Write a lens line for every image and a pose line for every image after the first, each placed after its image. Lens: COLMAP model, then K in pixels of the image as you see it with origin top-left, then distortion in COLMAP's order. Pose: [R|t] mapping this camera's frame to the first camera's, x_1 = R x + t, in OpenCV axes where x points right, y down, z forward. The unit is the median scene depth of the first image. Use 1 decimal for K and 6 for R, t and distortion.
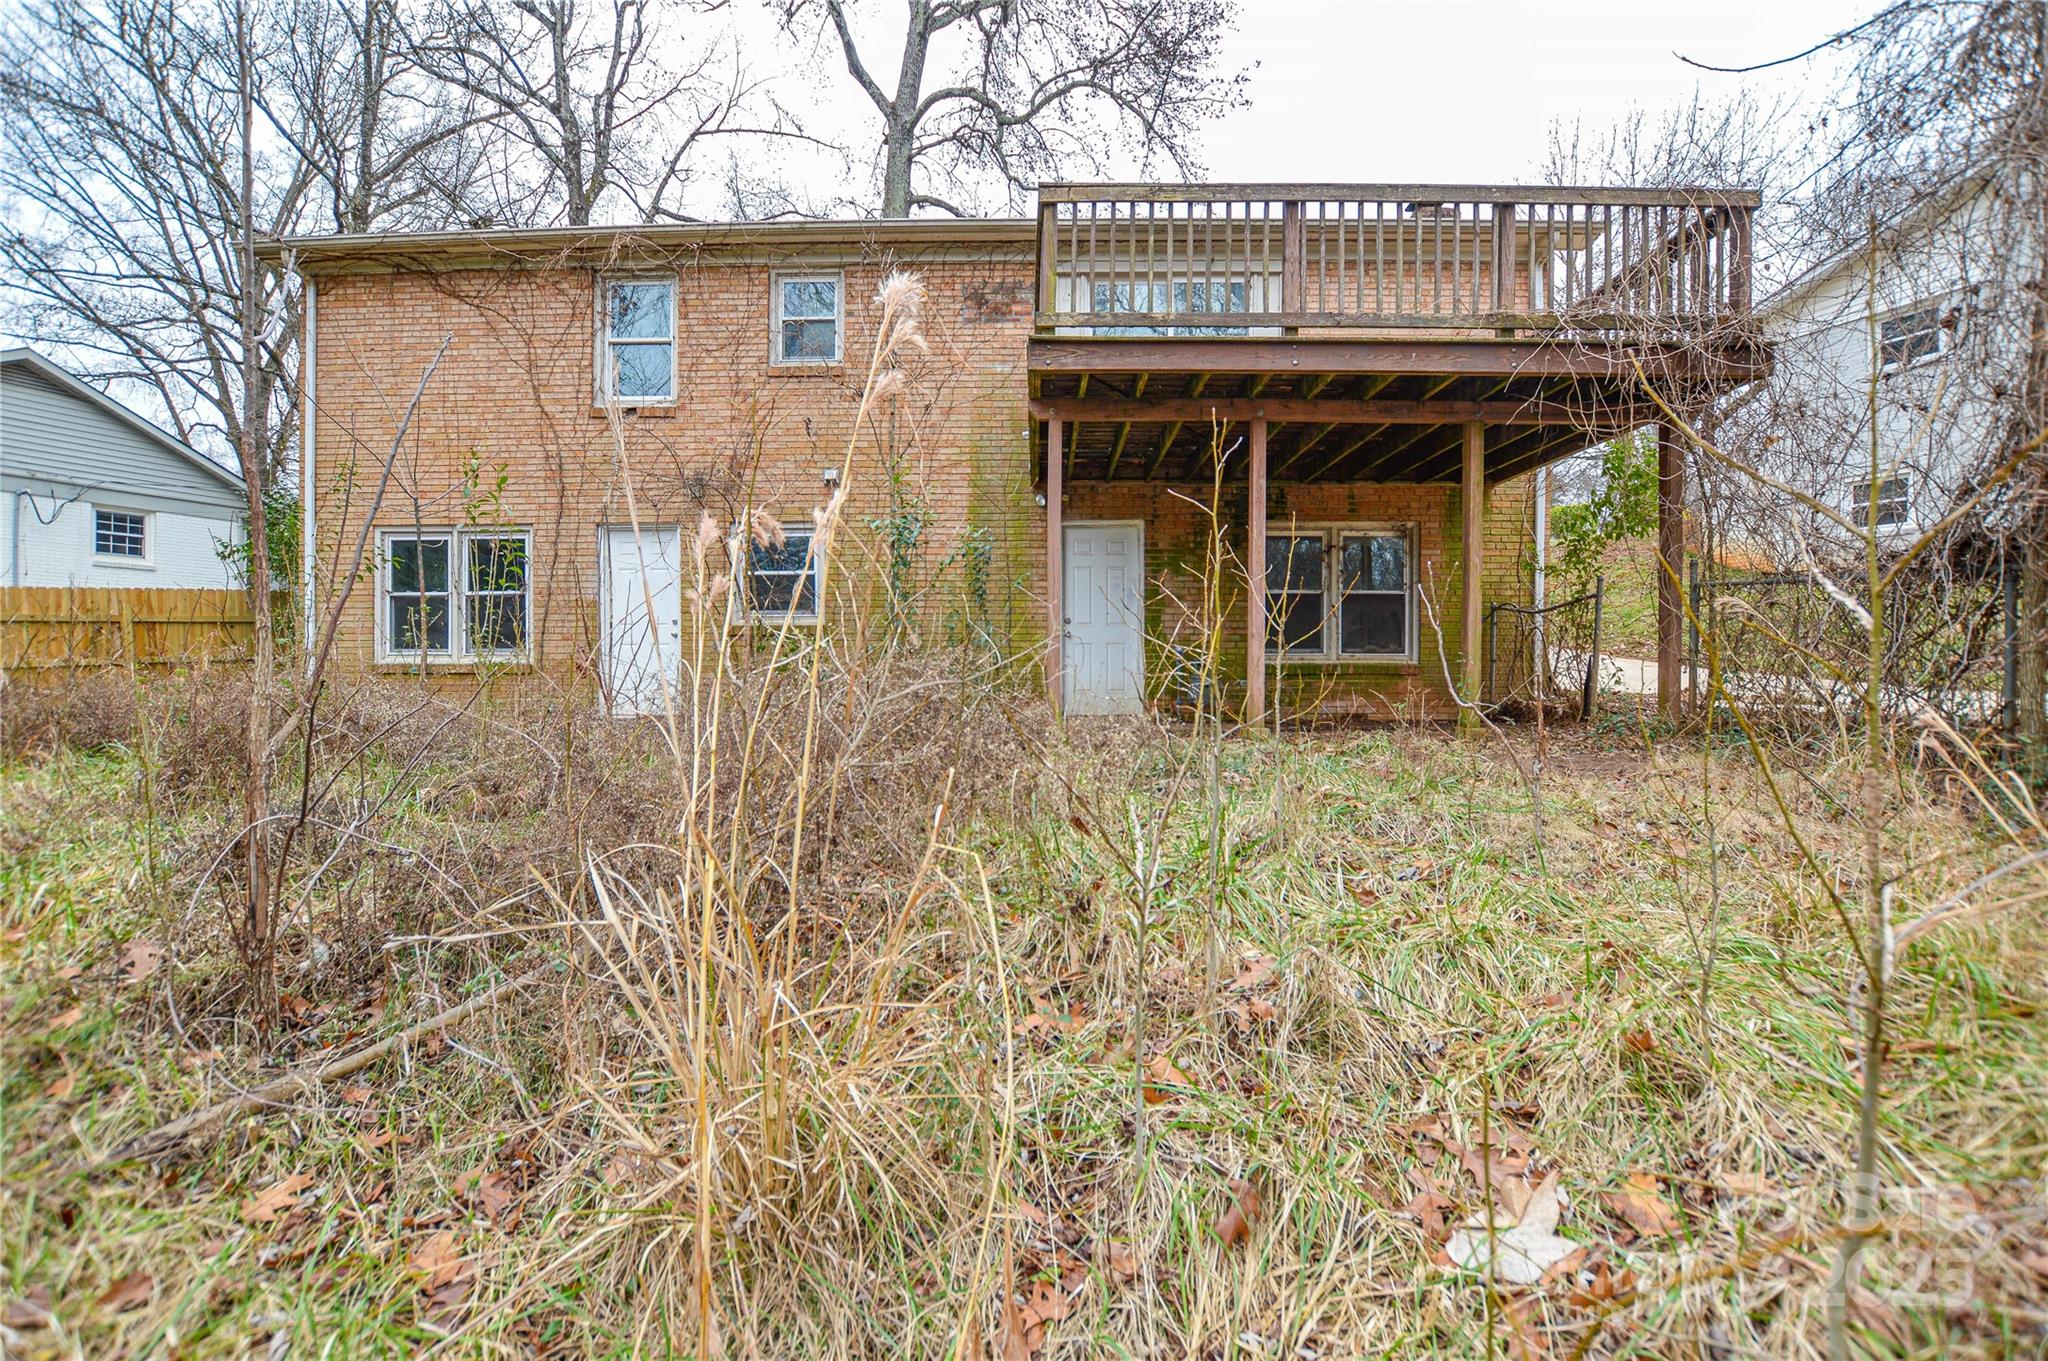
lens RADIAL K [[911.4, 0, 1020.6], [0, 911.4, 677.2], [0, 0, 1]] dist [-0.033414, 0.003537]
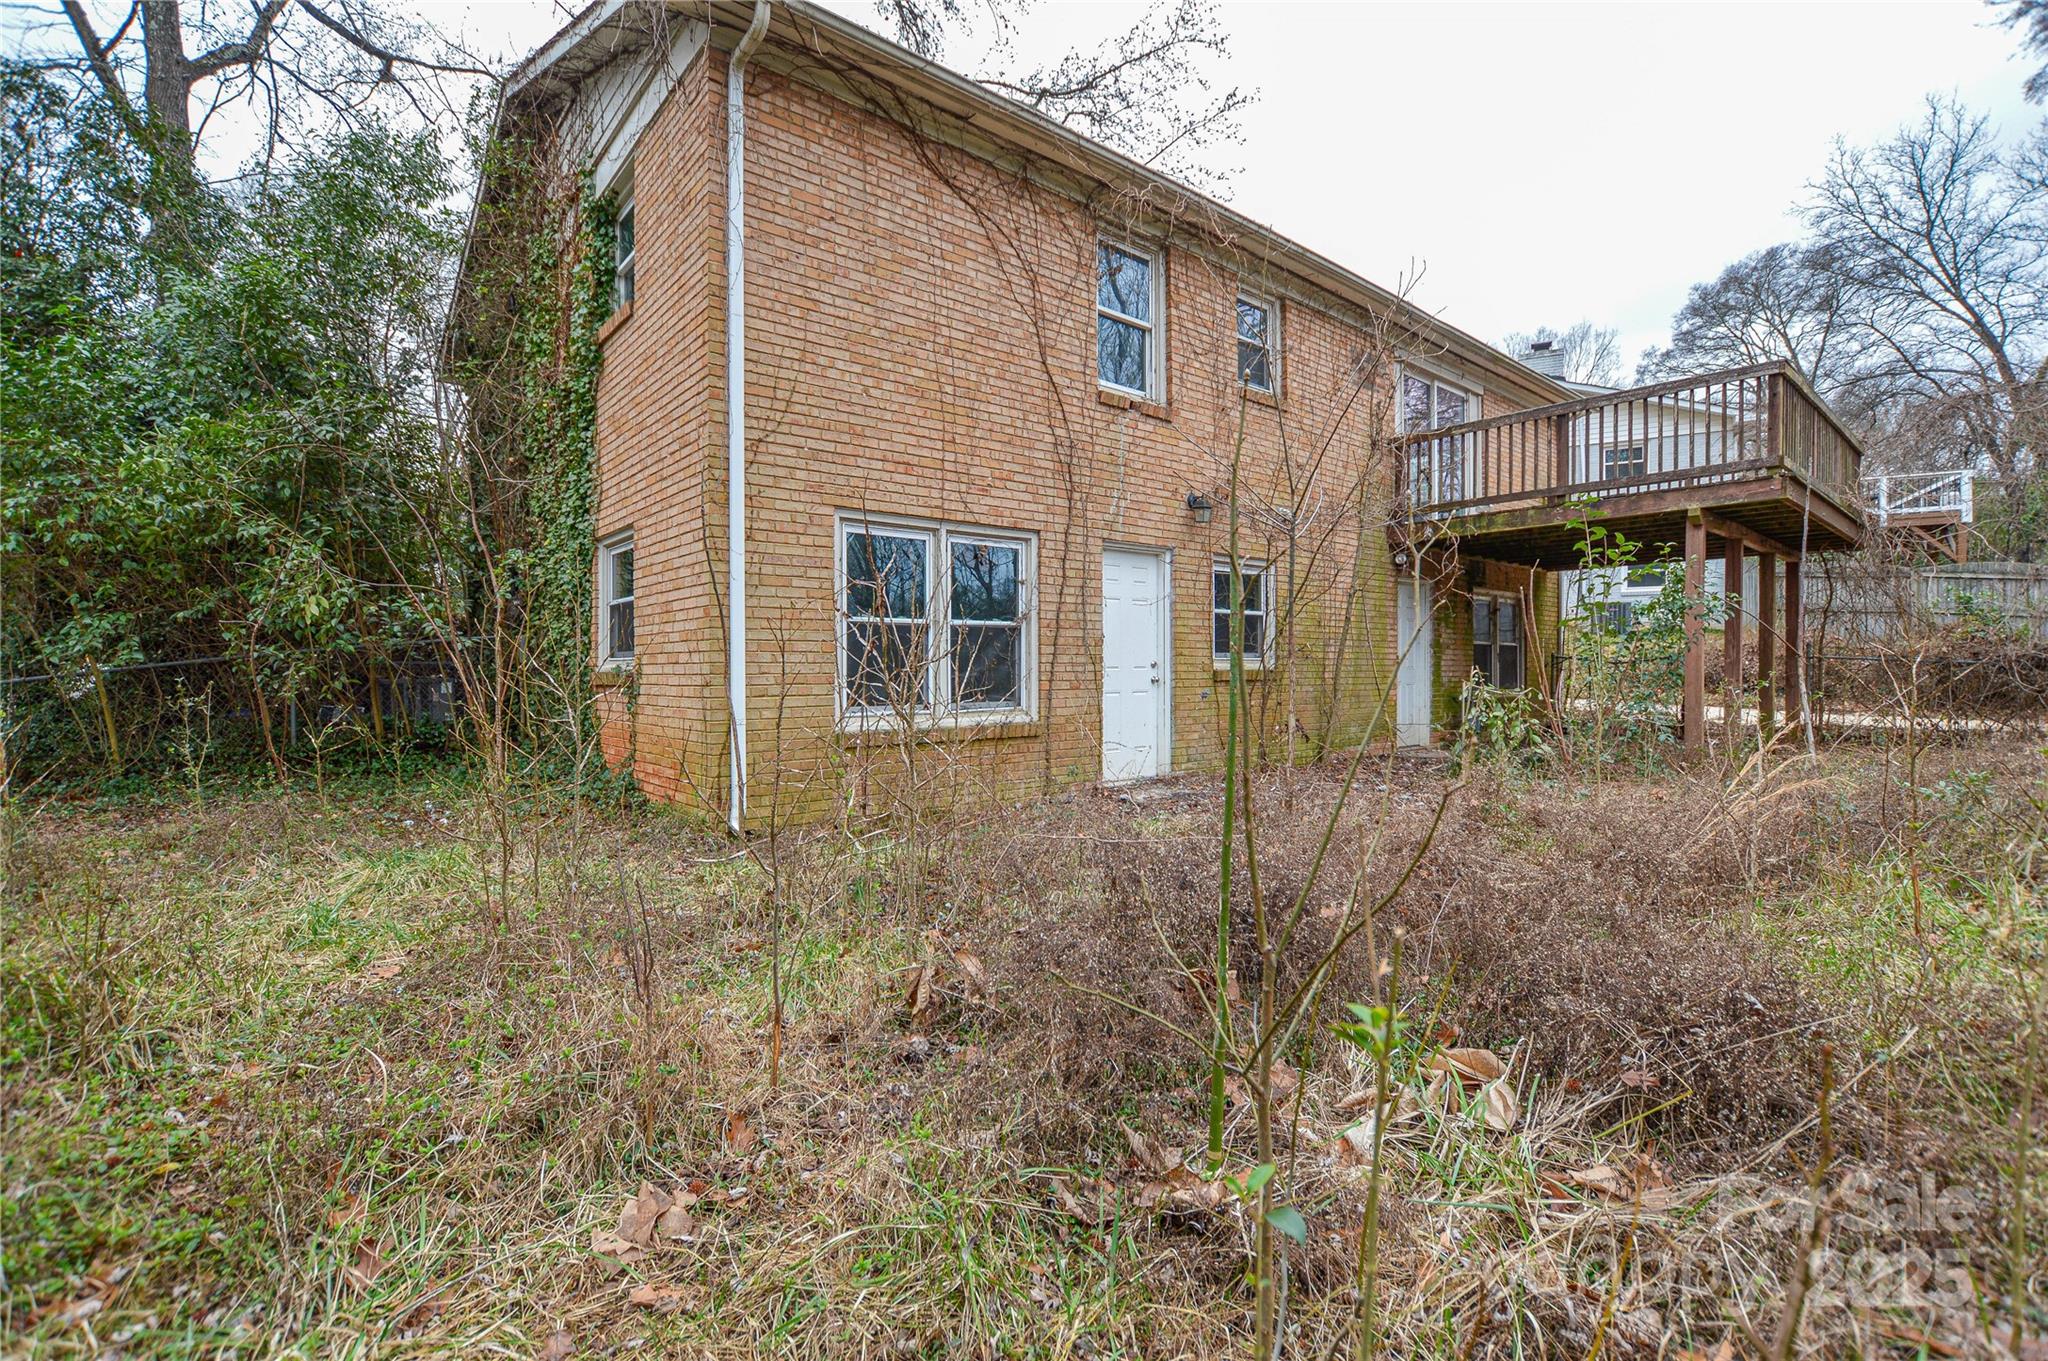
lens RADIAL K [[911.4, 0, 1020.6], [0, 911.4, 677.2], [0, 0, 1]] dist [-0.033414, 0.003537]
pose [[0.759666, -0.008670, 0.650256, -1.036481], [0.011388, 0.999935, 0.000028, -0.051612], [-0.650214, 0.007383, 0.759715, 0.449014]]
